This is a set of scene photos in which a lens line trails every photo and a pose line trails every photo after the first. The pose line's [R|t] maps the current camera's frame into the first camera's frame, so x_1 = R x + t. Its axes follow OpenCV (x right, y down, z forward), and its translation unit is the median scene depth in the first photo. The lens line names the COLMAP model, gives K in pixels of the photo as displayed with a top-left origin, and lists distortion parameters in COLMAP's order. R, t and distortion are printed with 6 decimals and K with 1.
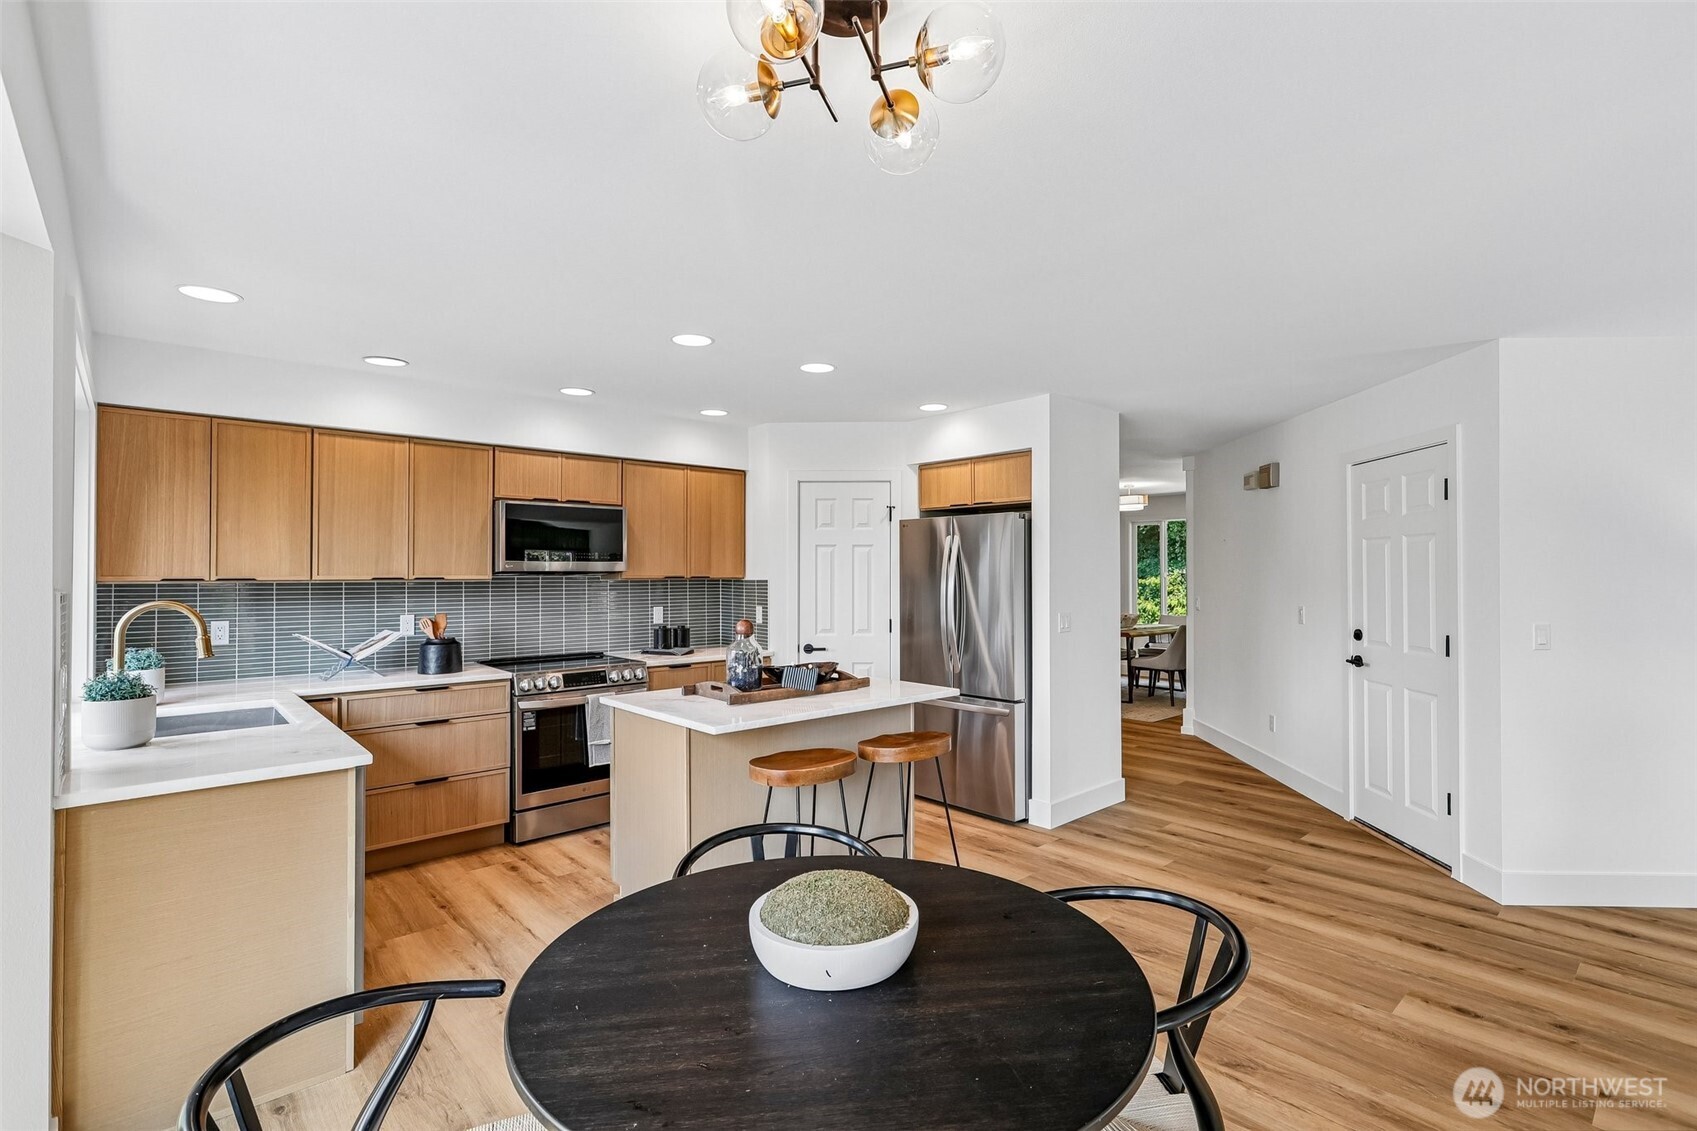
lens RADIAL K [[826.8, 0, 852.0], [0, 826.8, 565.6], [0, 0, 1]] dist [0.001882, 0.000240]
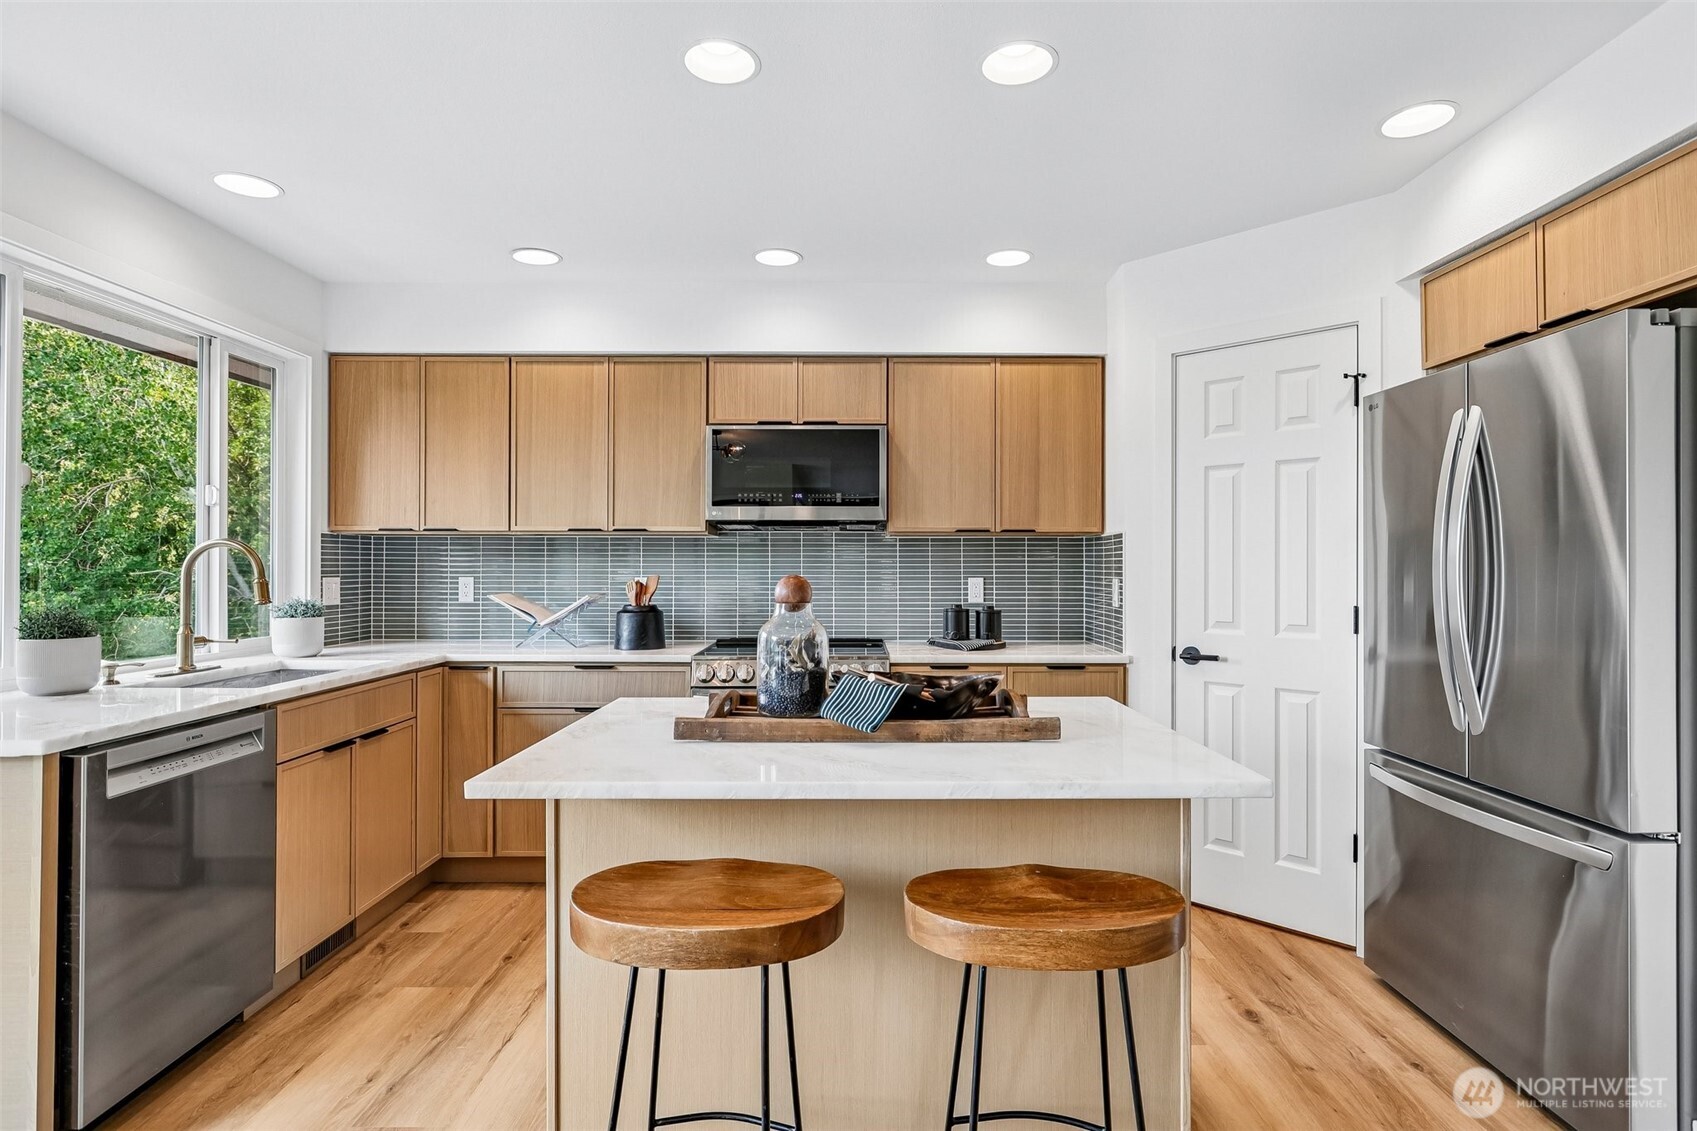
lens RADIAL K [[873.7, 0, 844.7], [0, 873.7, 565.4], [0, 0, 1]] dist [-0.001387, 0.000420]
pose [[0.737586, 0.001051, -0.675252, 0.203124], [0.000959, 0.999996, 0.002604, 0.045662], [0.675253, -0.002568, 0.737582, 0.494455]]
